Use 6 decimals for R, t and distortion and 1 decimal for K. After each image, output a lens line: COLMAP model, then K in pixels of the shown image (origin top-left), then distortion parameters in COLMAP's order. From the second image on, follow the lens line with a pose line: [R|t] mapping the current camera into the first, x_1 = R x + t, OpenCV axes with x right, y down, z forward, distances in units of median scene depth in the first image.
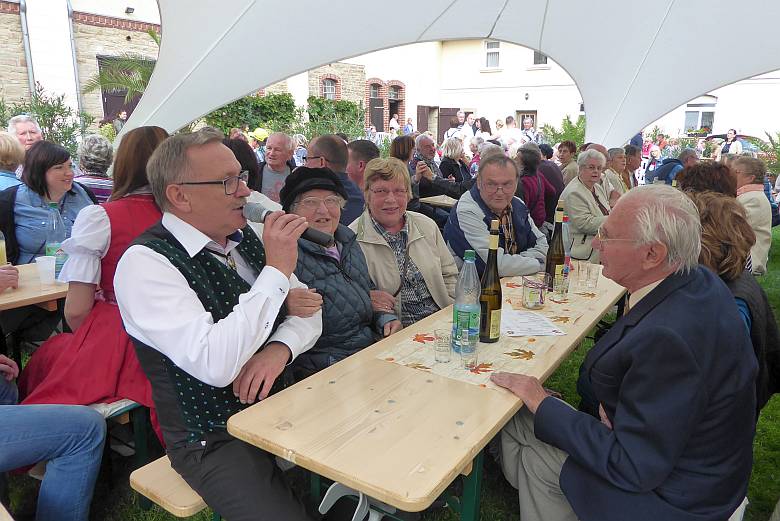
lens RADIAL K [[574.9, 0, 394.5], [0, 574.9, 261.5], [0, 0, 1]] dist [0.029231, -0.005125]
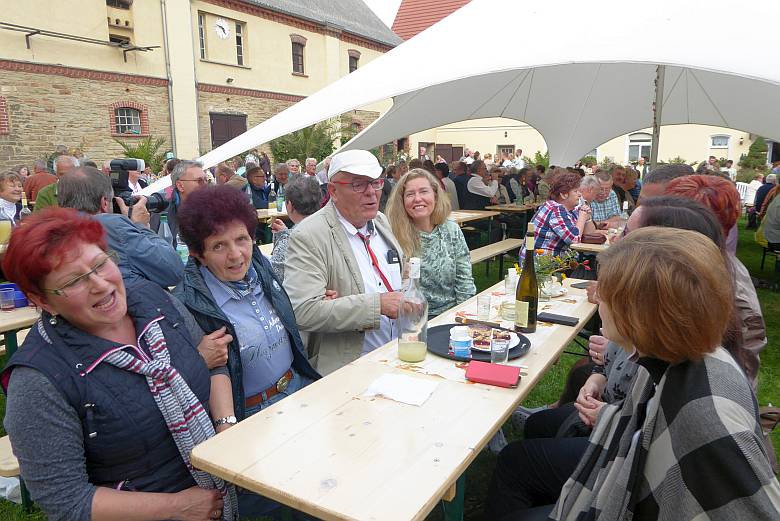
lens RADIAL K [[574.9, 0, 385.9], [0, 574.9, 260.0], [0, 0, 1]] dist [0.029231, -0.005125]
pose [[0.999527, -0.014134, 0.027308, -0.121008], [0.015638, 0.998327, -0.055660, 0.091653], [-0.026475, 0.056060, 0.998076, -0.399847]]
